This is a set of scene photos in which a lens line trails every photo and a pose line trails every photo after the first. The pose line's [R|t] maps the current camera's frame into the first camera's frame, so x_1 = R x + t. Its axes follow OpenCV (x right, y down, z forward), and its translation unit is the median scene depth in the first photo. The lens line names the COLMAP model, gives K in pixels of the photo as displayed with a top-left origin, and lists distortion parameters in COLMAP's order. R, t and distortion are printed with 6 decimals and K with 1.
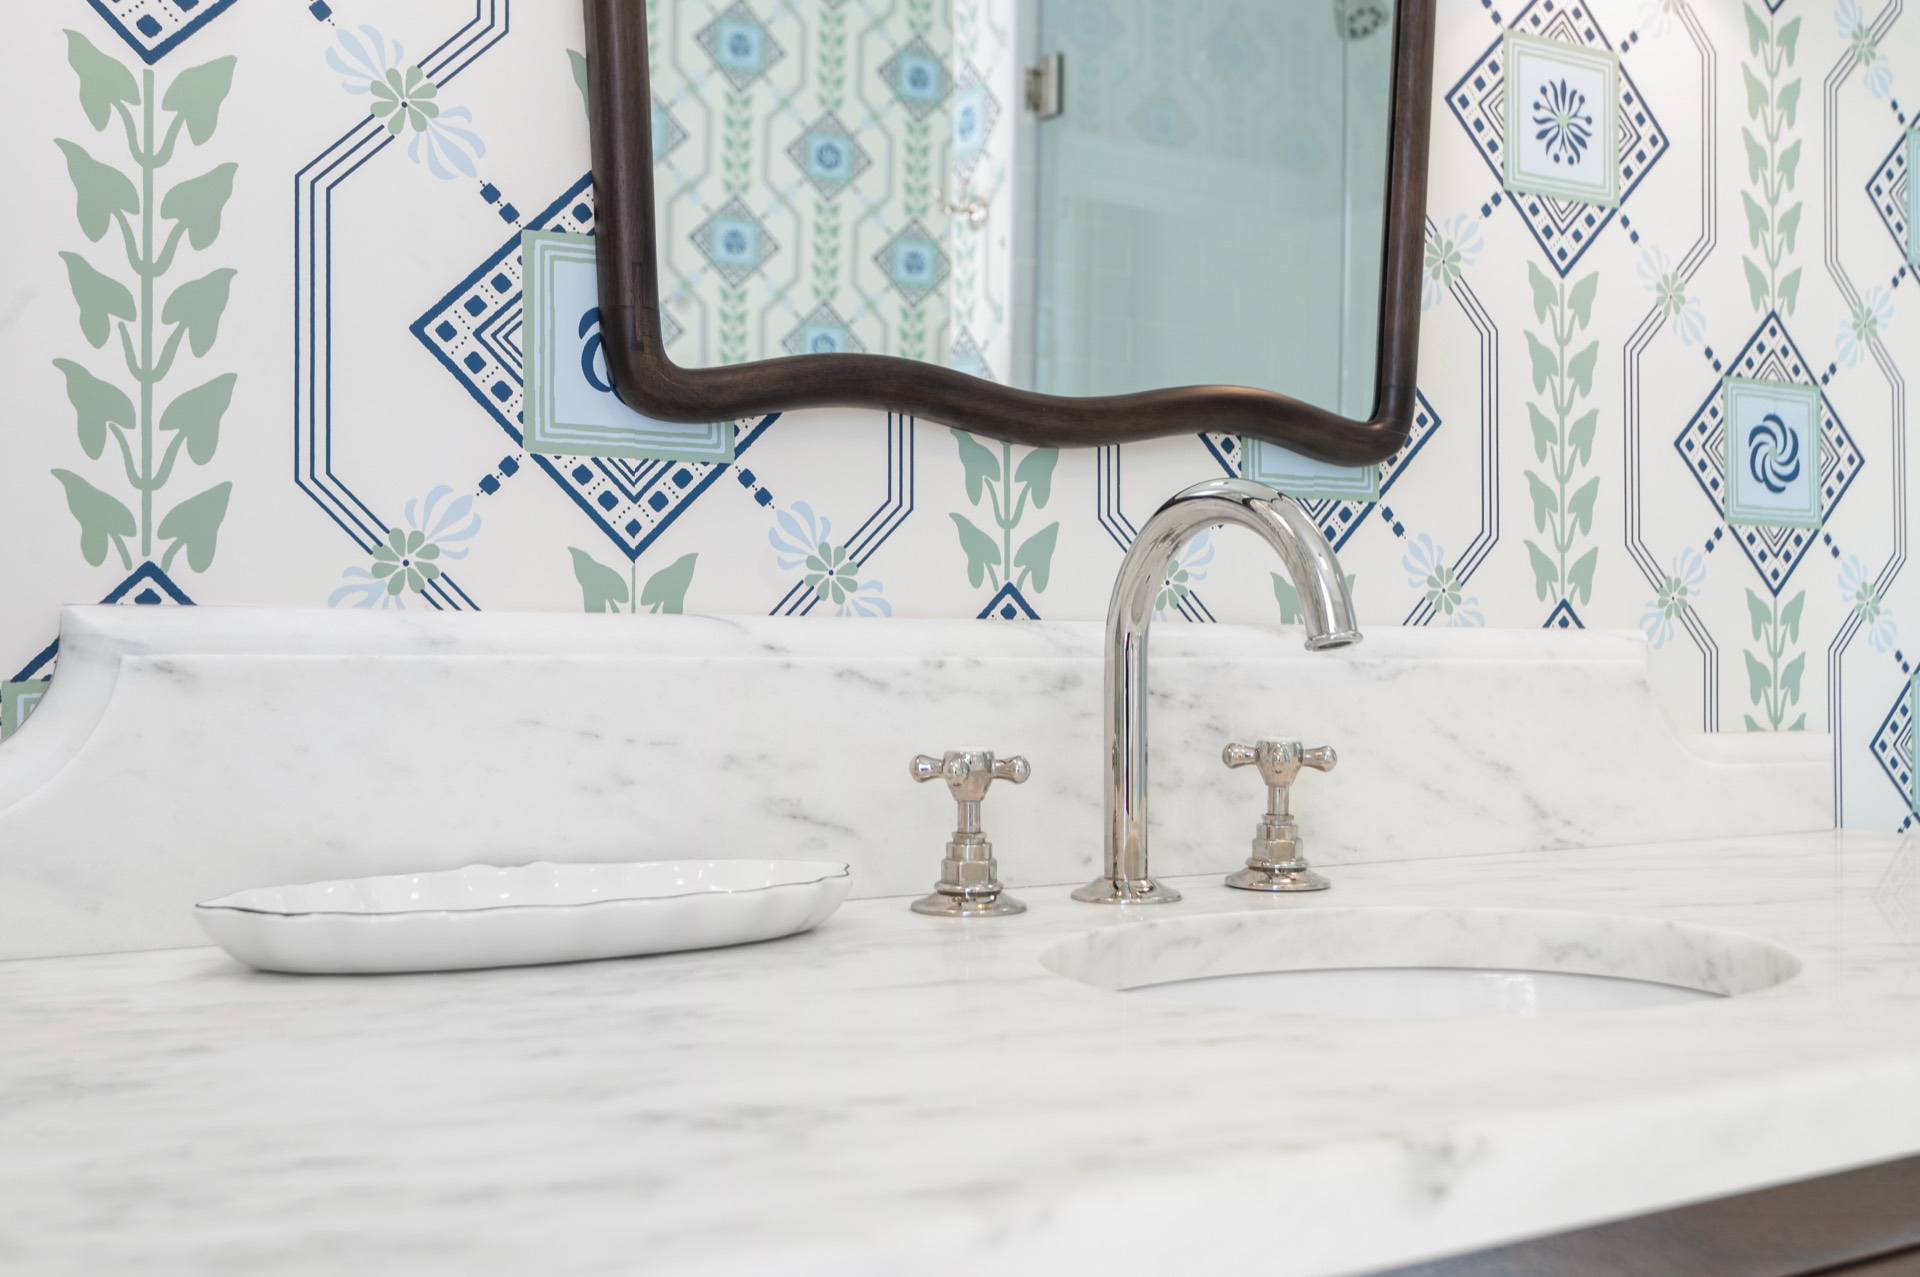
lens RADIAL K [[2013.5, 0, 999.5], [0, 2013.5, 615.7], [0, 0, 1]] dist [0.021003, -0.027637]
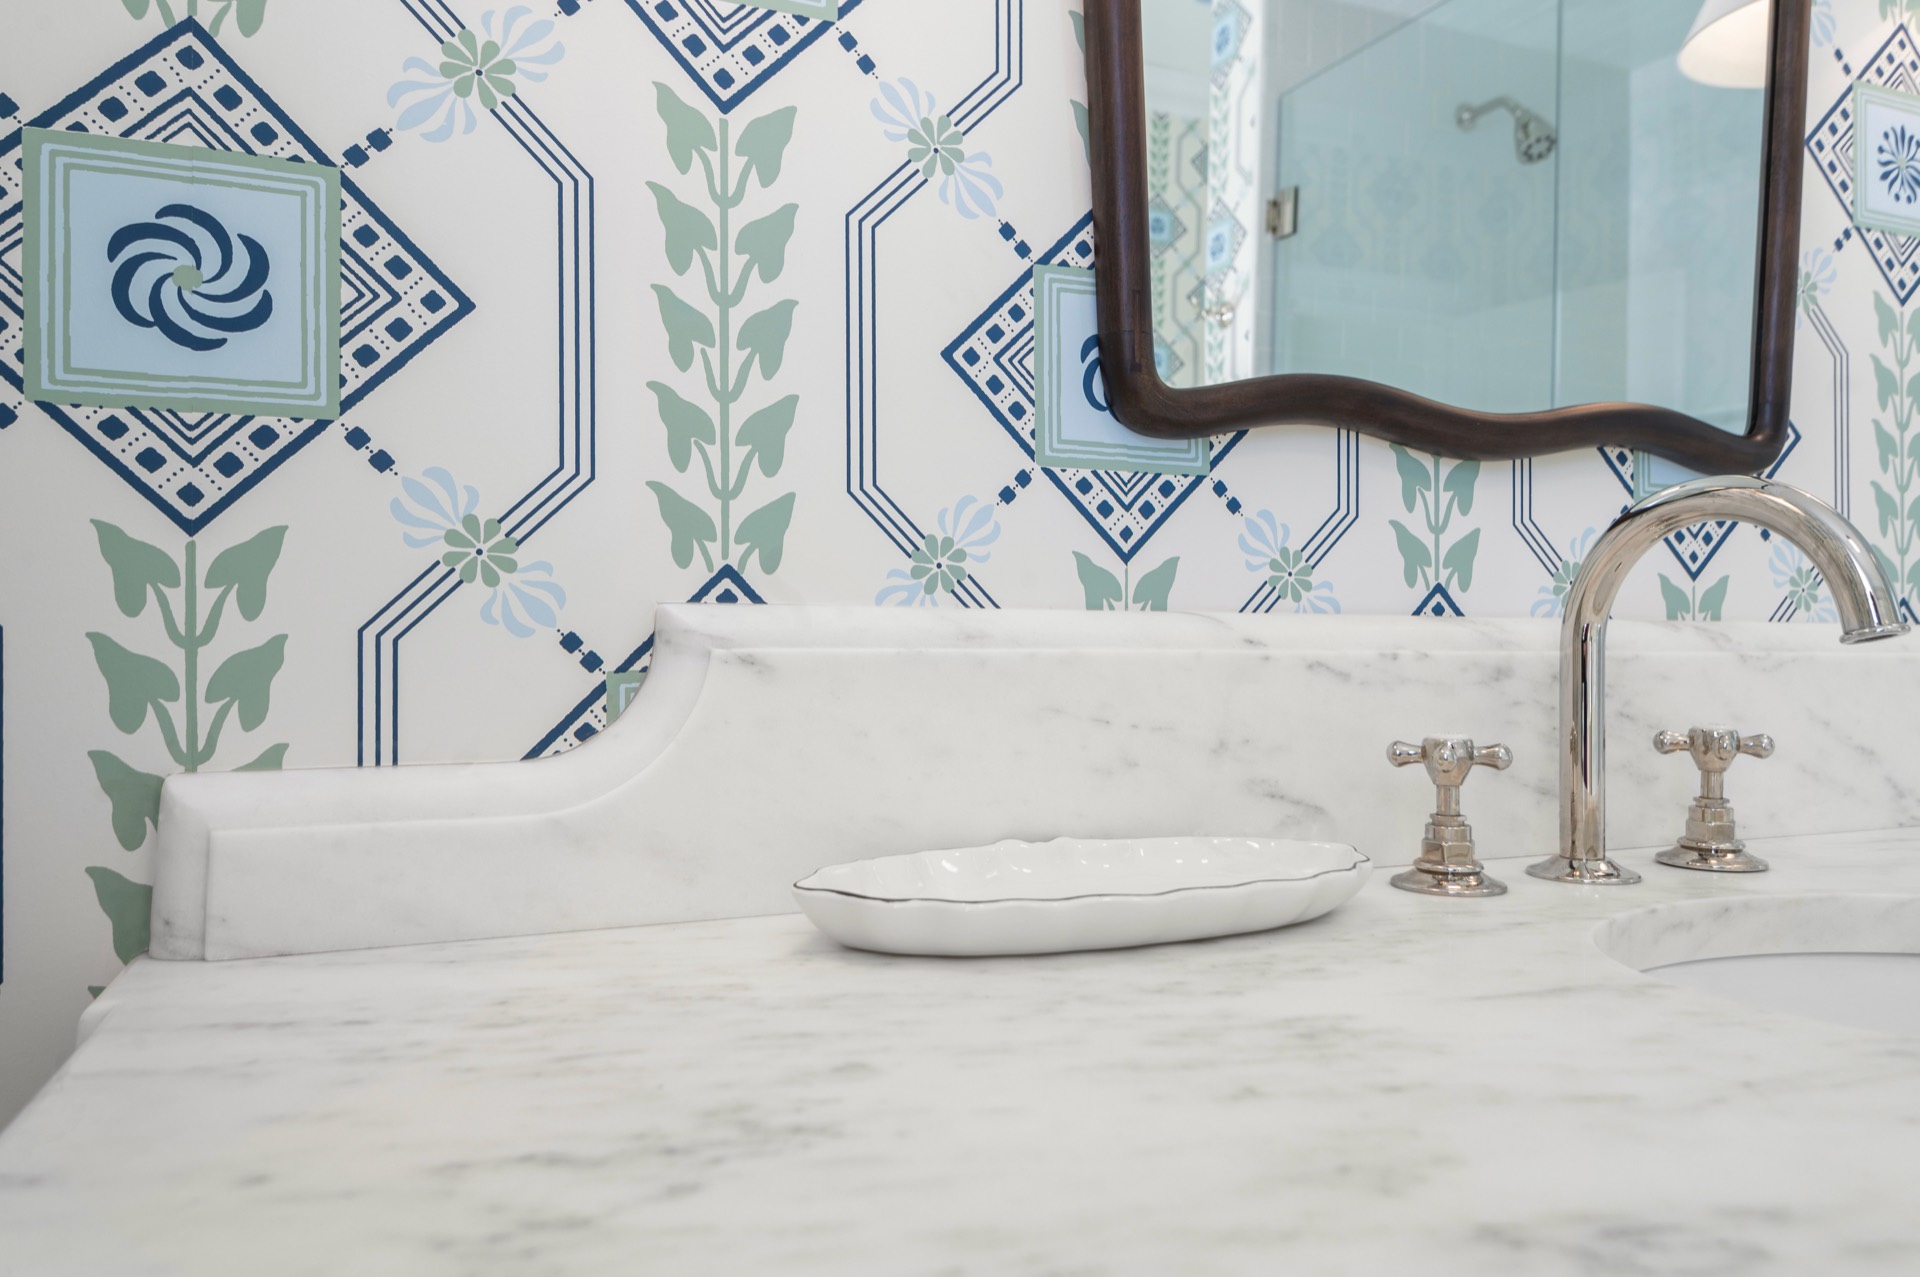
lens RADIAL K [[1369.8, 0, 960.0], [0, 1369.8, 638.5], [0, 0, 1]] dist [0.039449, -0.042092]
pose [[0.989044, -0.000650, -0.147617, -0.143689], [0.002596, 0.999912, 0.012987, 0.003566], [0.147595, -0.013228, 0.988959, 0.213285]]
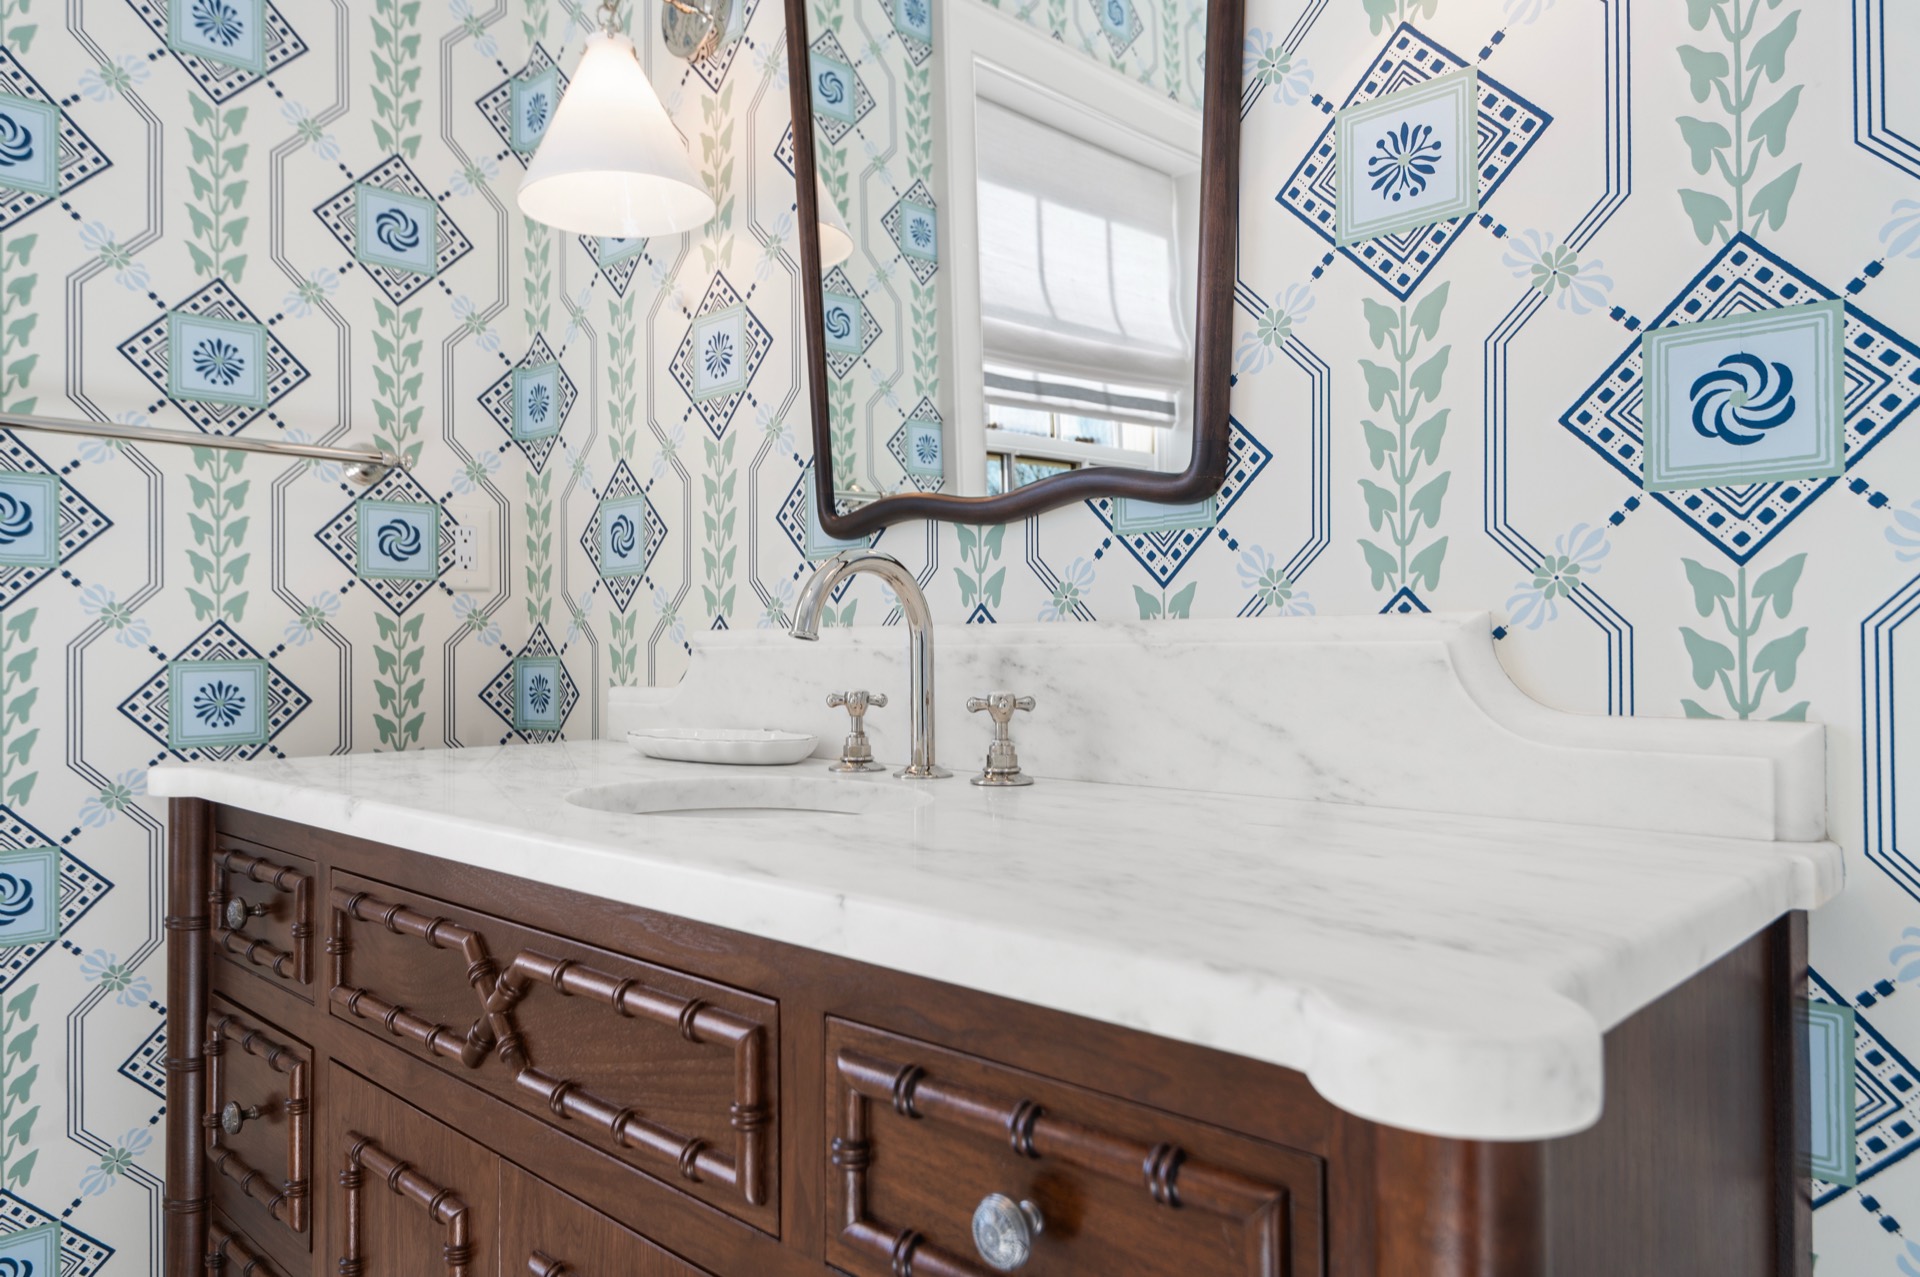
lens RADIAL K [[1255.9, 0, 957.6], [0, 1255.9, 630.6], [0, 0, 1]] dist [0.014648, -0.011944]
pose [[0.229339, -0.015173, -0.973228, 1.094447], [0.030701, 0.999494, -0.008348, 0.017039], [0.972862, -0.027964, 0.229689, 0.719451]]
